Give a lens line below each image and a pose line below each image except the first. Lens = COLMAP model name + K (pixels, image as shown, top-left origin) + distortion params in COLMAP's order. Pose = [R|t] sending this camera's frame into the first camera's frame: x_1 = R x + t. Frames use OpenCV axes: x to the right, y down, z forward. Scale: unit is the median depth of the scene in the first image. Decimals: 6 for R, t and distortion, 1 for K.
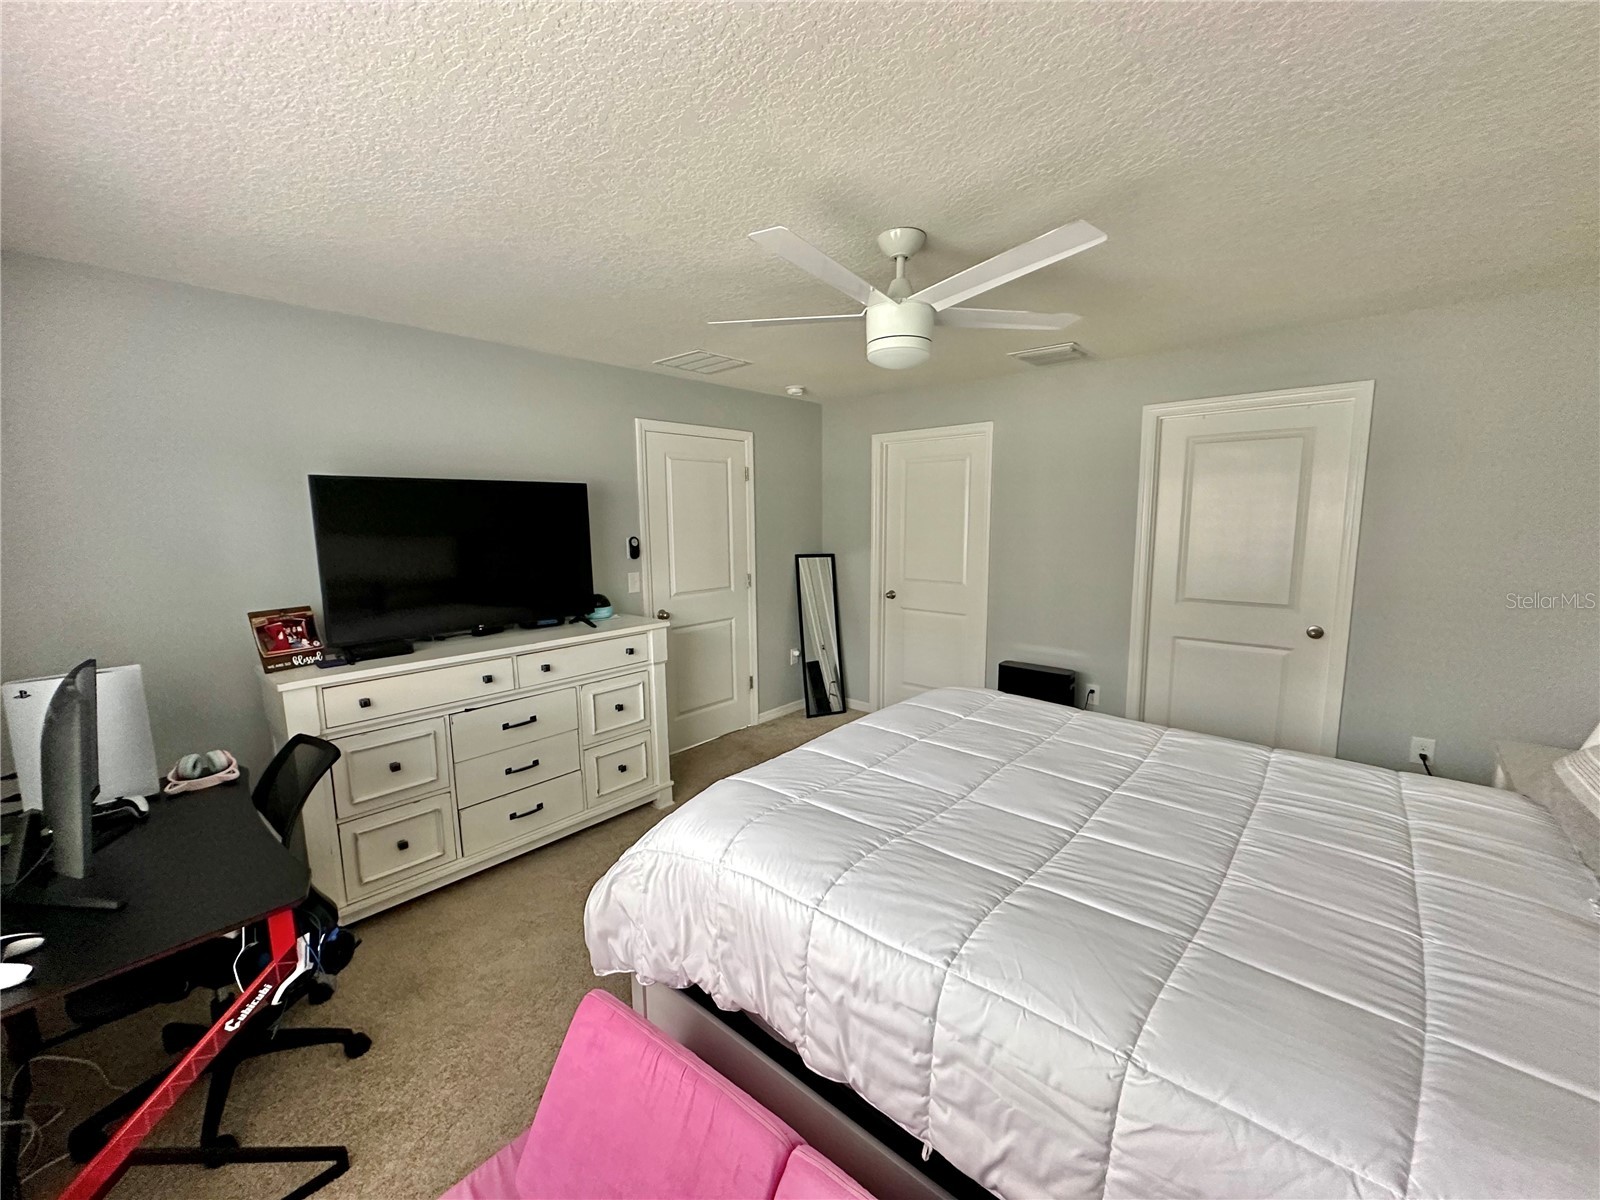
lens RADIAL K [[637.6, 0, 800.0], [0, 637.6, 600.0], [0, 0, 1]] dist [-0.000914, 0.000003]
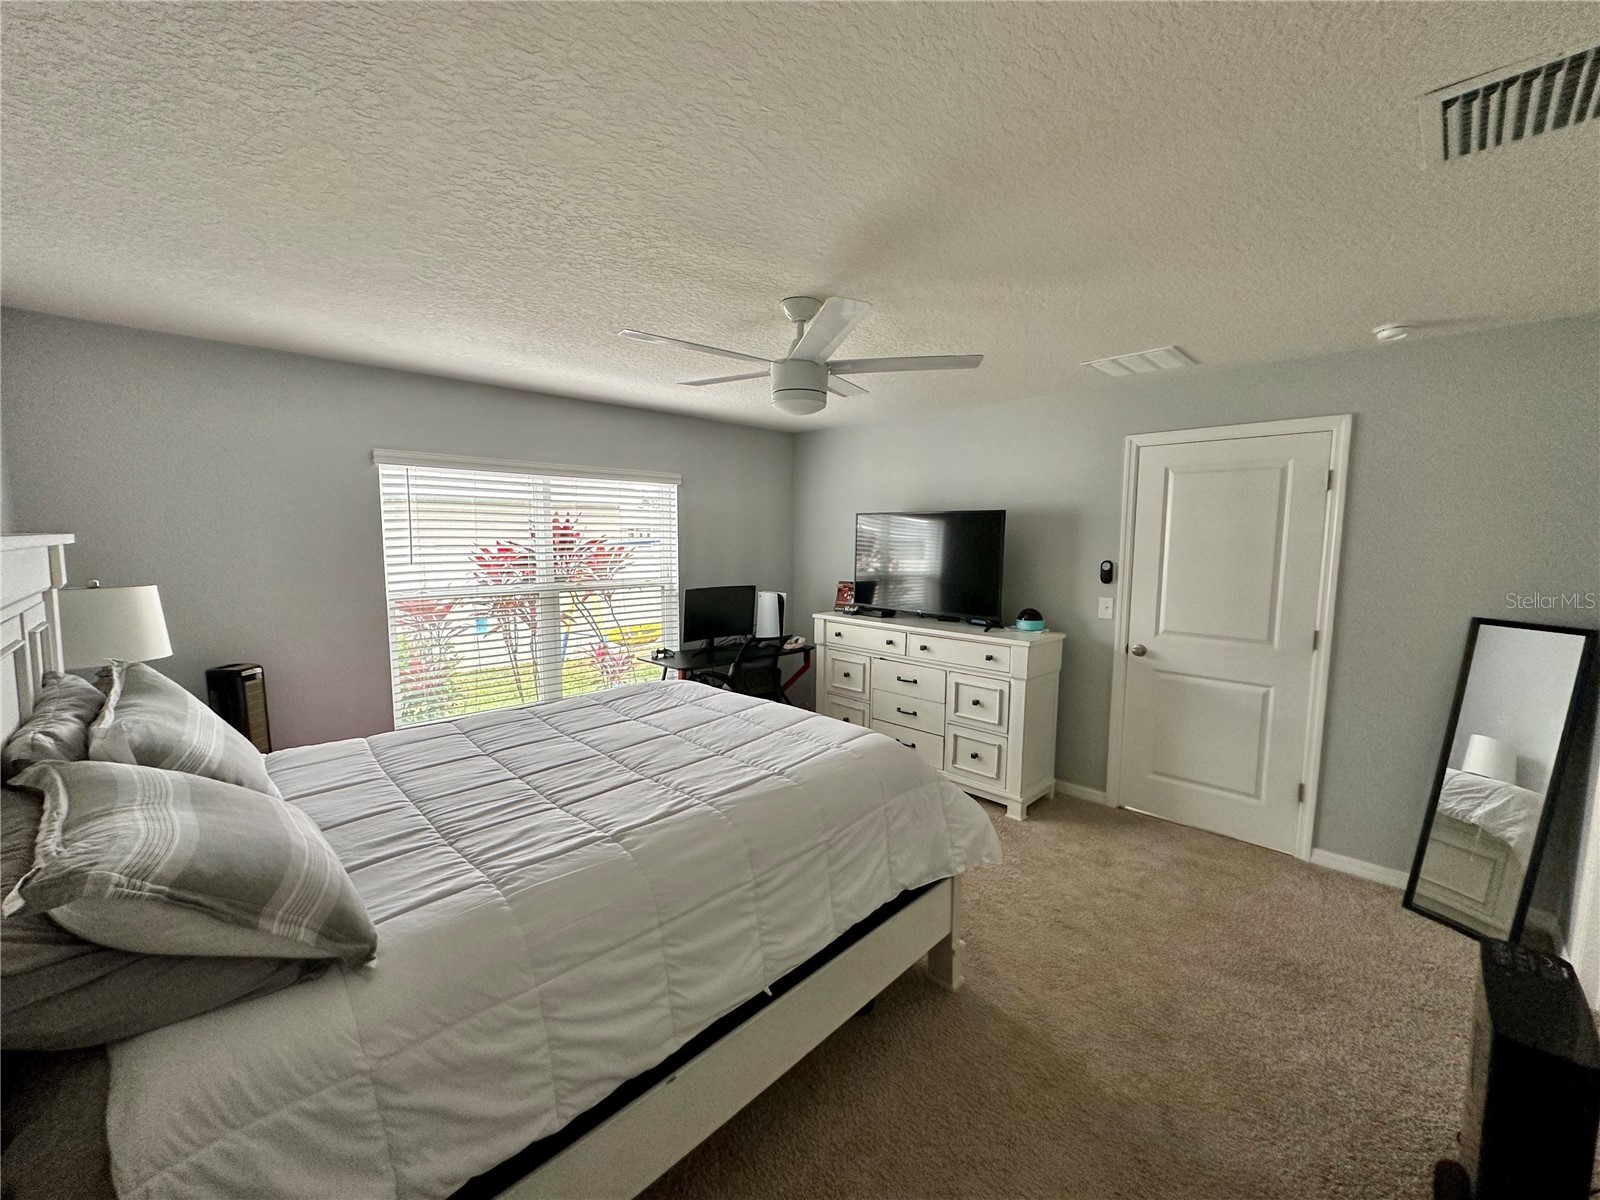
lens RADIAL K [[637.6, 0, 800.0], [0, 637.6, 600.0], [0, 0, 1]] dist [-0.000914, 0.000003]
pose [[-0.063938, 0.113422, -0.991487, 0.841194], [-0.140023, 0.982672, 0.121443, -0.107100], [0.988082, 0.146596, -0.046949, 0.692842]]
